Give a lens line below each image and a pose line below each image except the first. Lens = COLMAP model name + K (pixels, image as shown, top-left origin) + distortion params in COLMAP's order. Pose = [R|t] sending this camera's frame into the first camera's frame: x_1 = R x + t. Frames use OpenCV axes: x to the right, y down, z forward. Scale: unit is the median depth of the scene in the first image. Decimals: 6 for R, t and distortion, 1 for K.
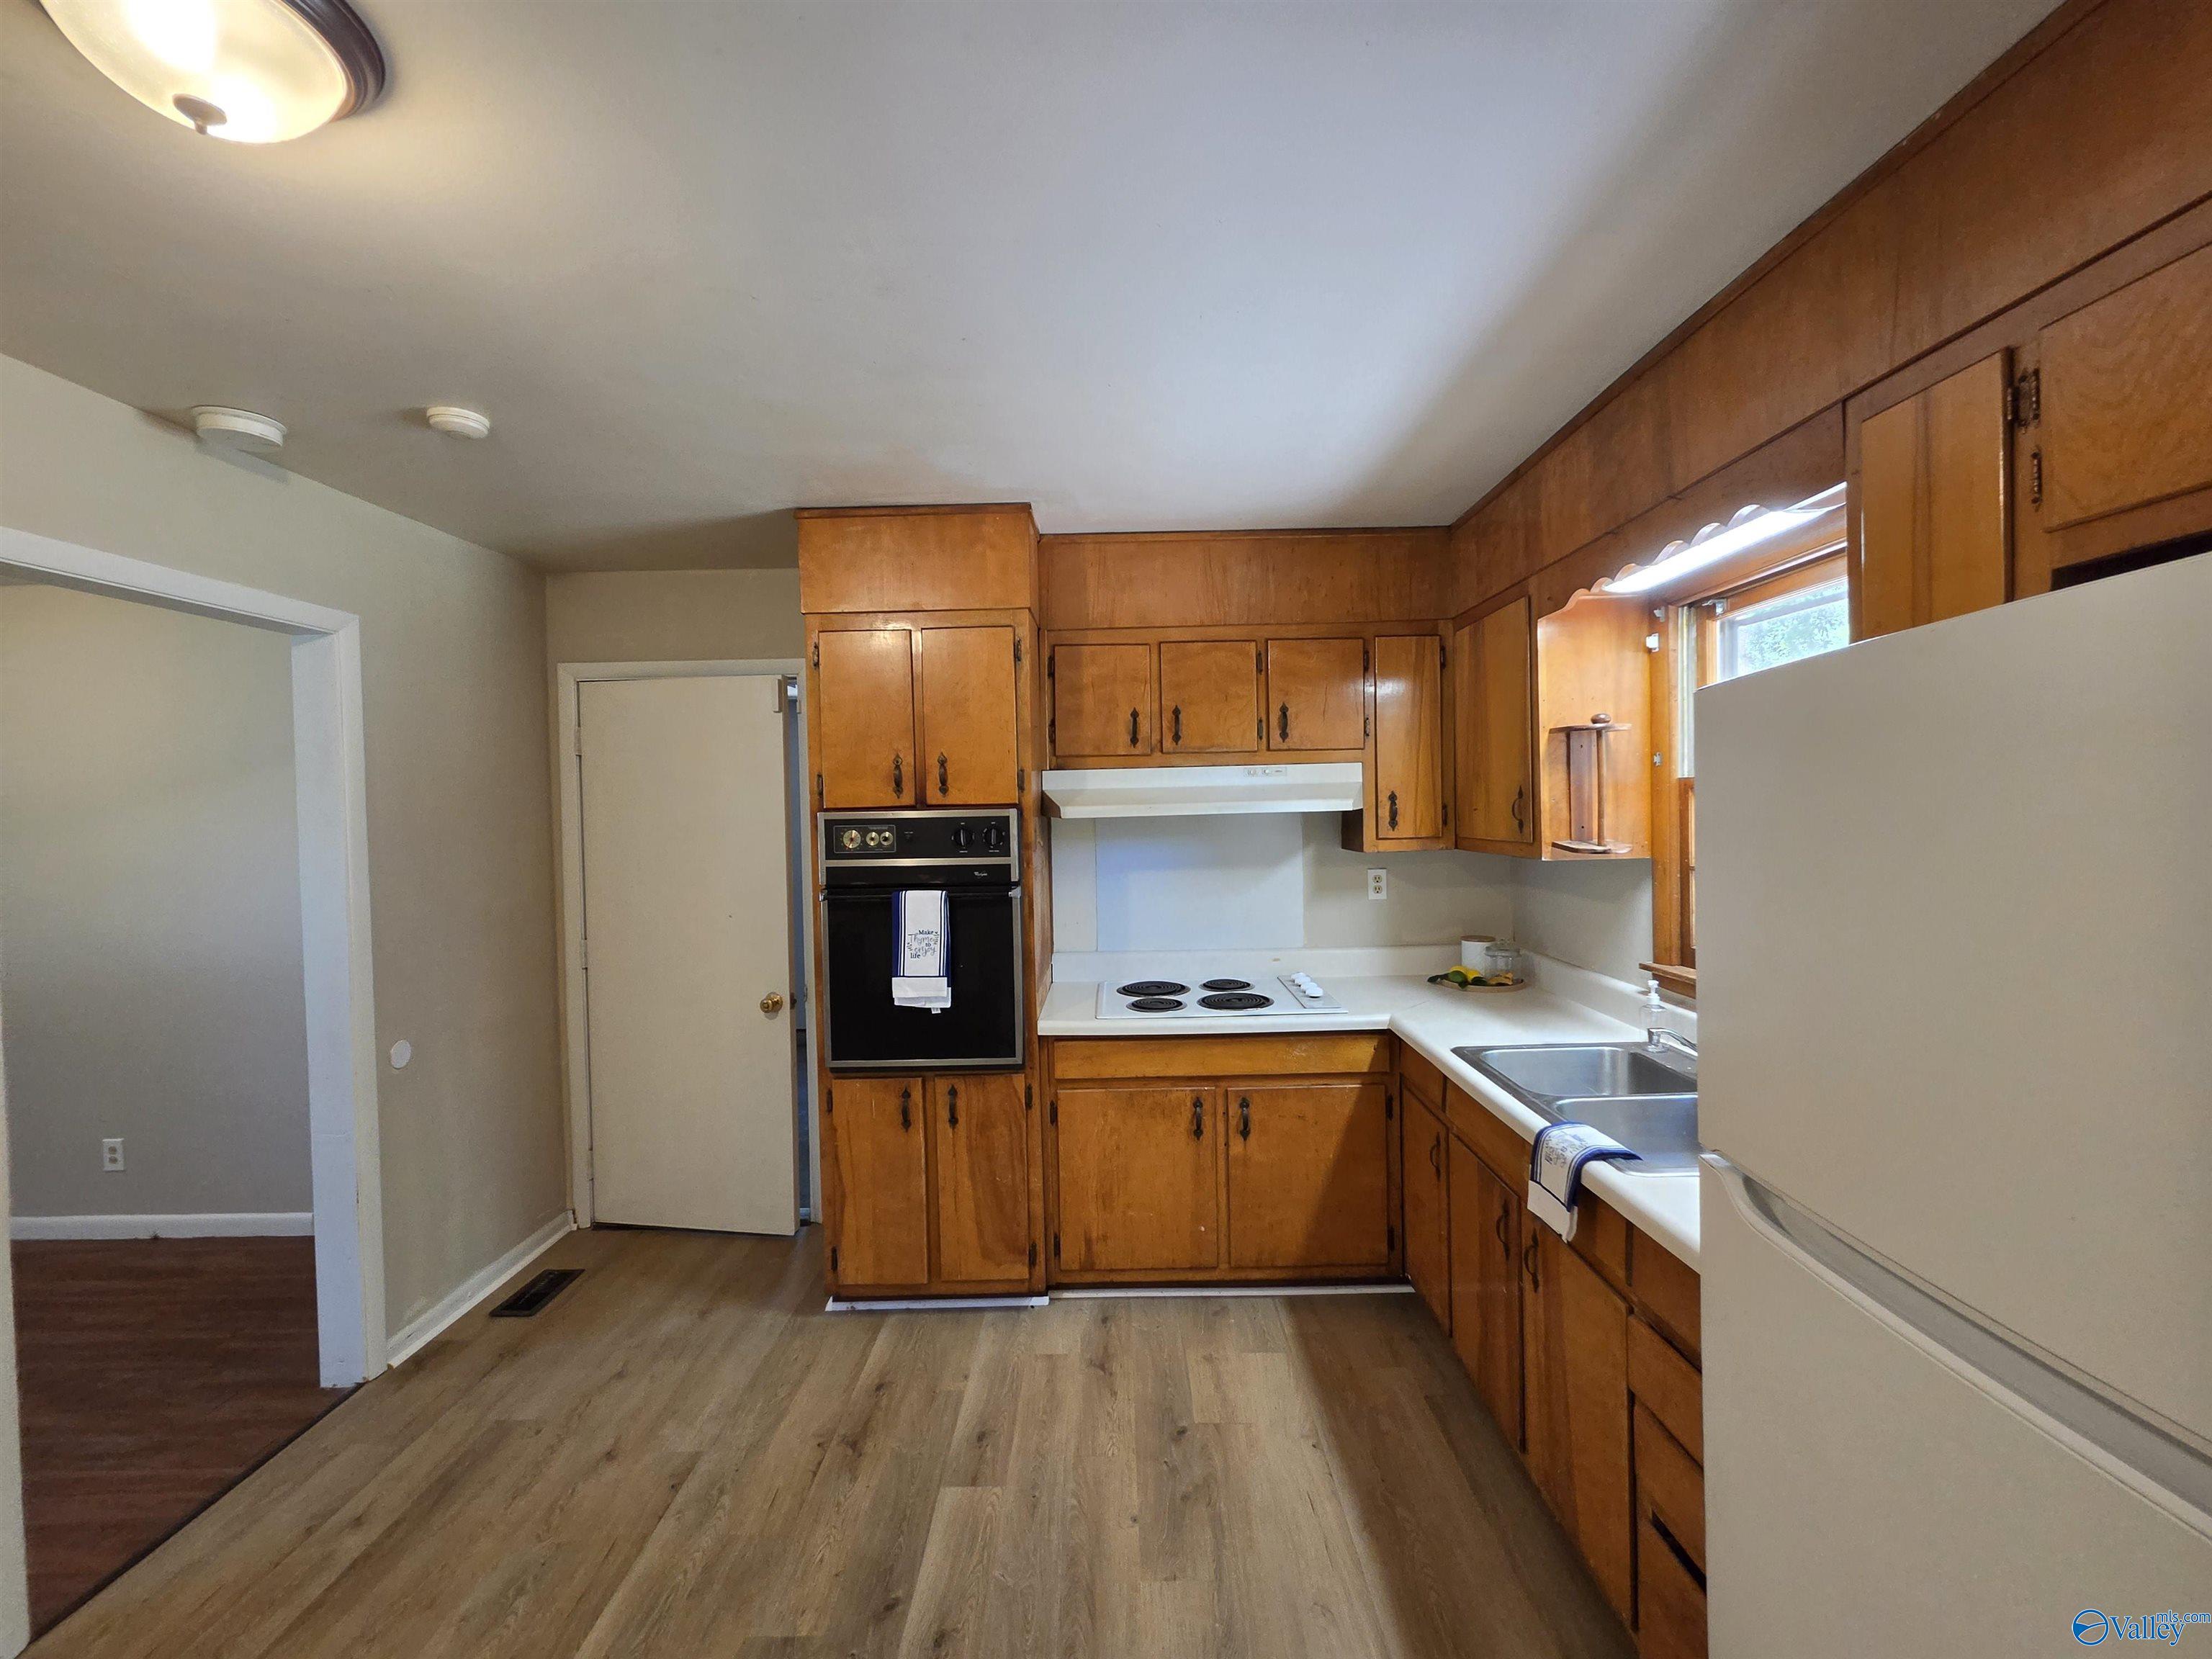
lens RADIAL K [[902.9, 0, 1117.1], [0, 902.9, 821.9], [0, 0, 1]] dist [-0.001460, -0.000050]
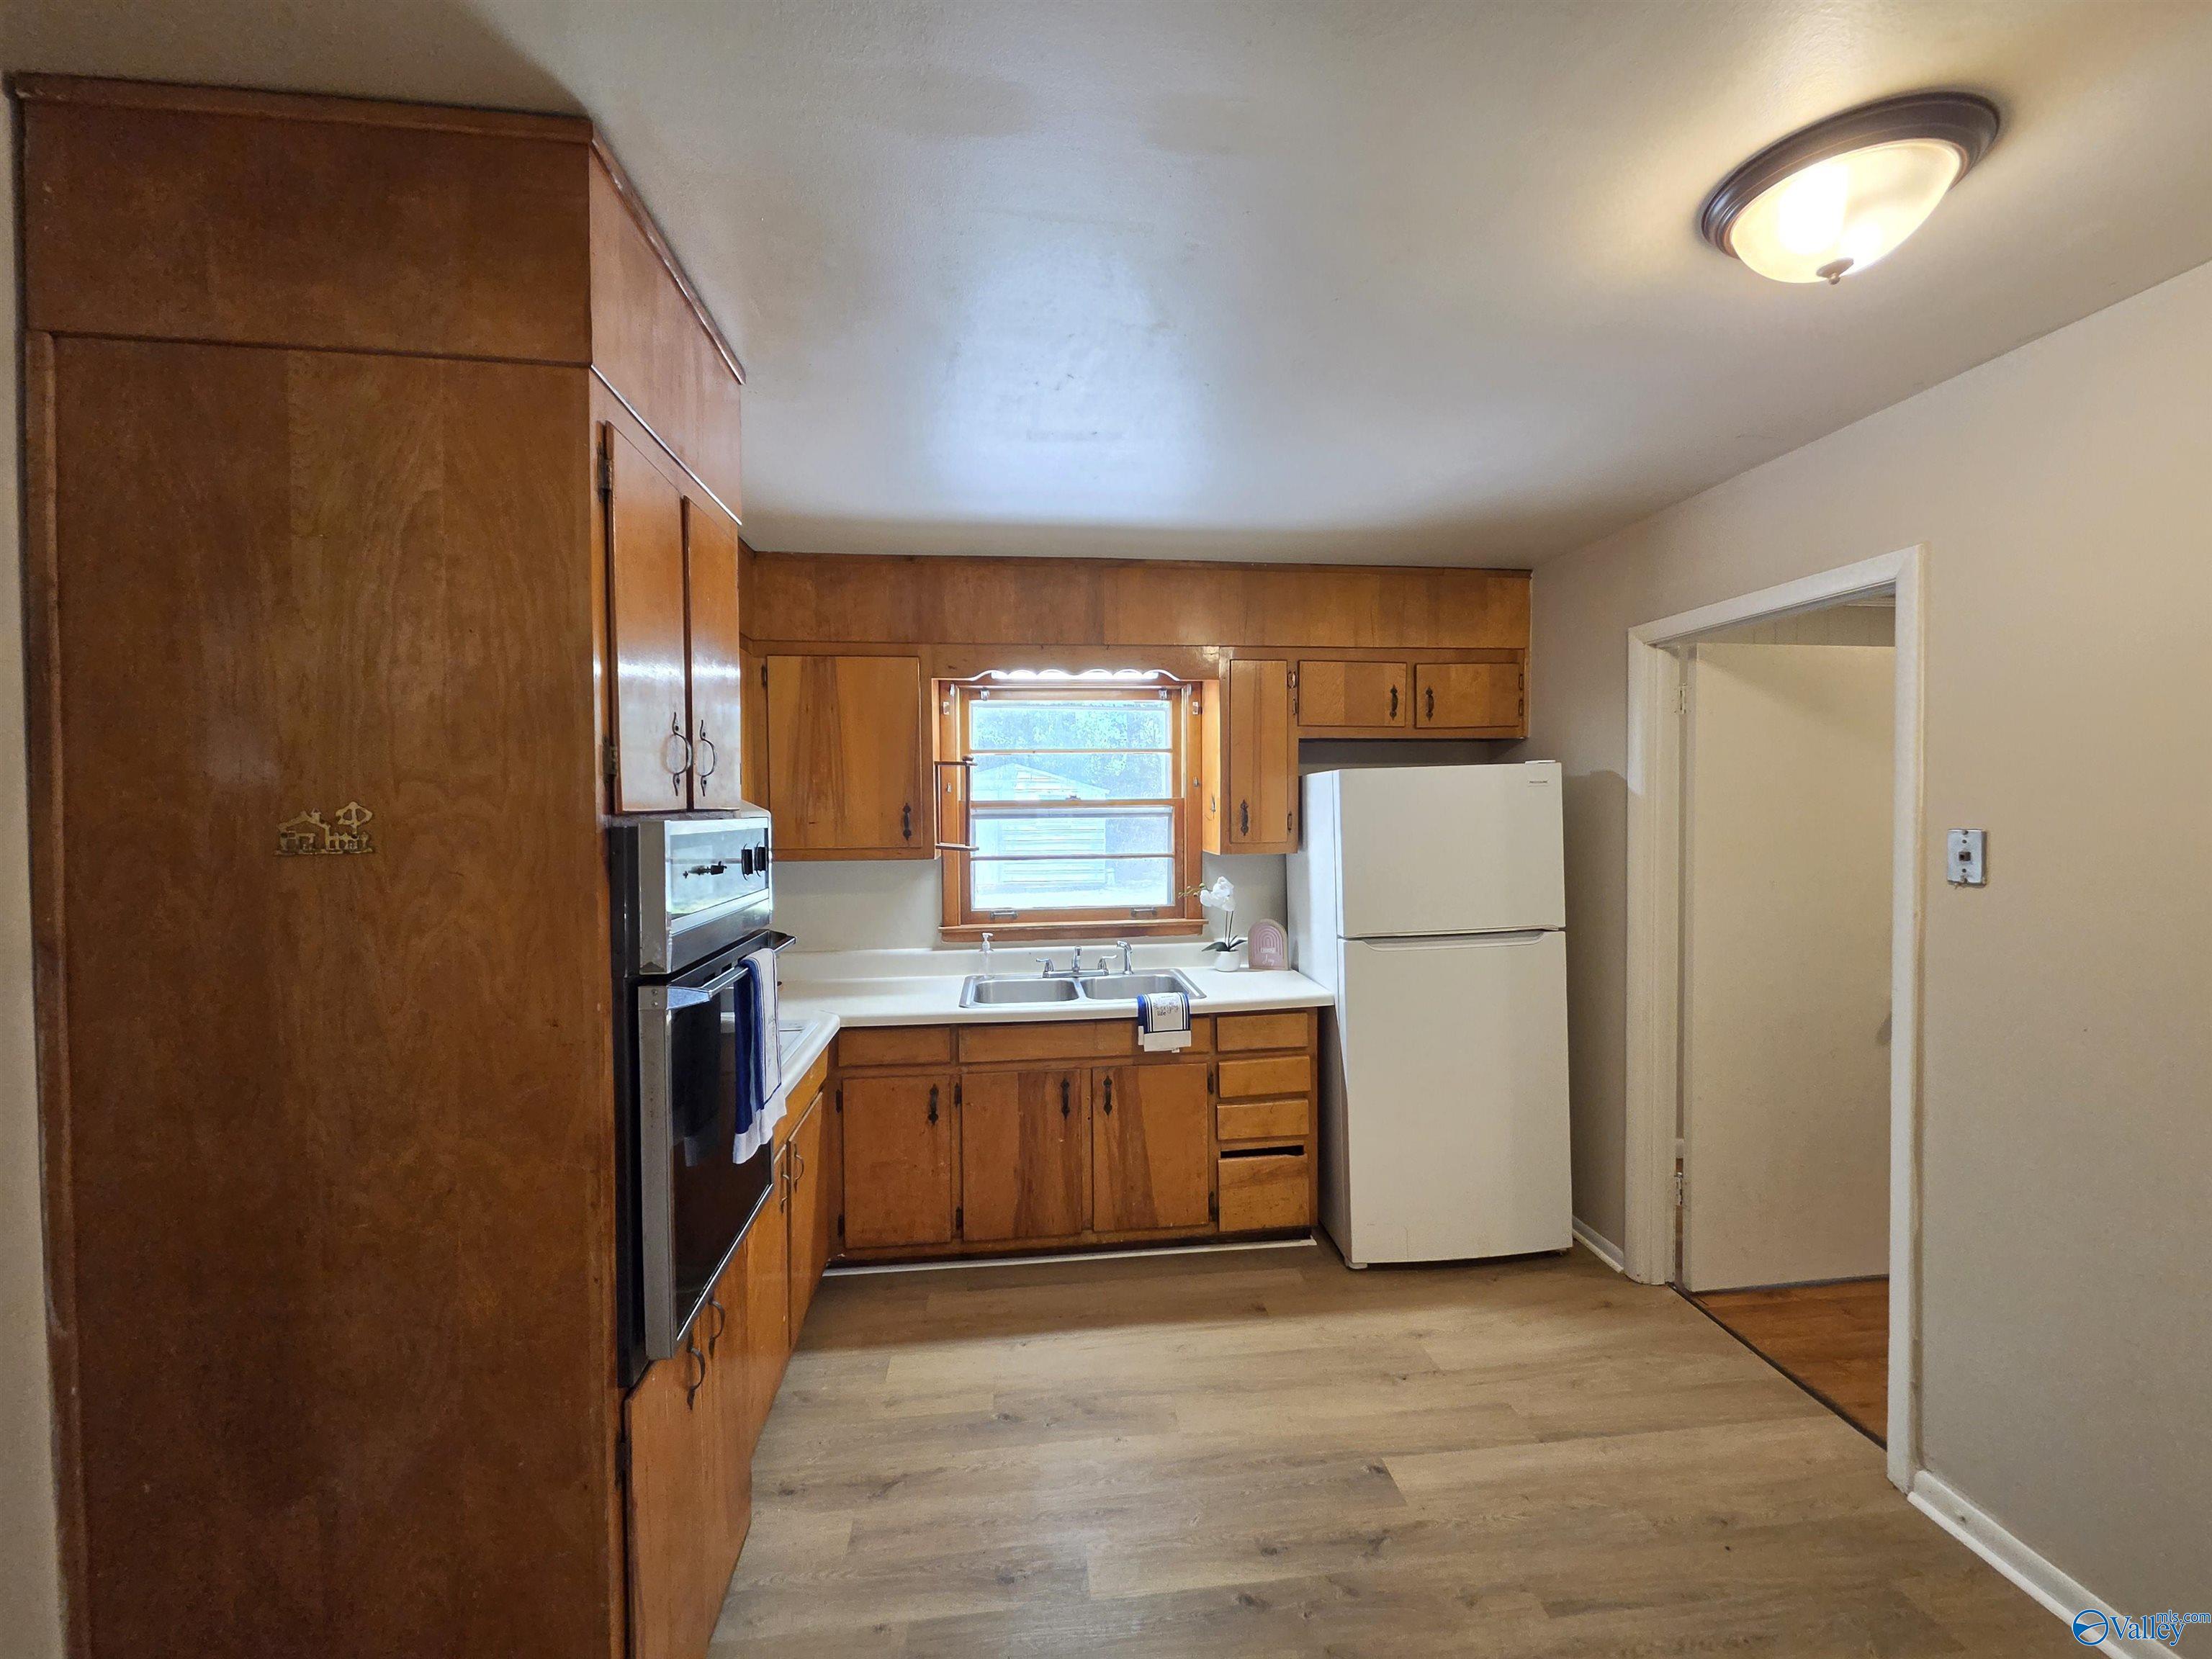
lens RADIAL K [[902.9, 0, 1114.2], [0, 902.9, 828.0], [0, 0, 1]] dist [-0.001460, -0.000050]
pose [[-0.109766, 0.000680, 0.993957, -1.099338], [0.023233, 0.999728, 0.001881, 0.002437], [-0.993686, 0.023299, -0.109752, 1.103320]]
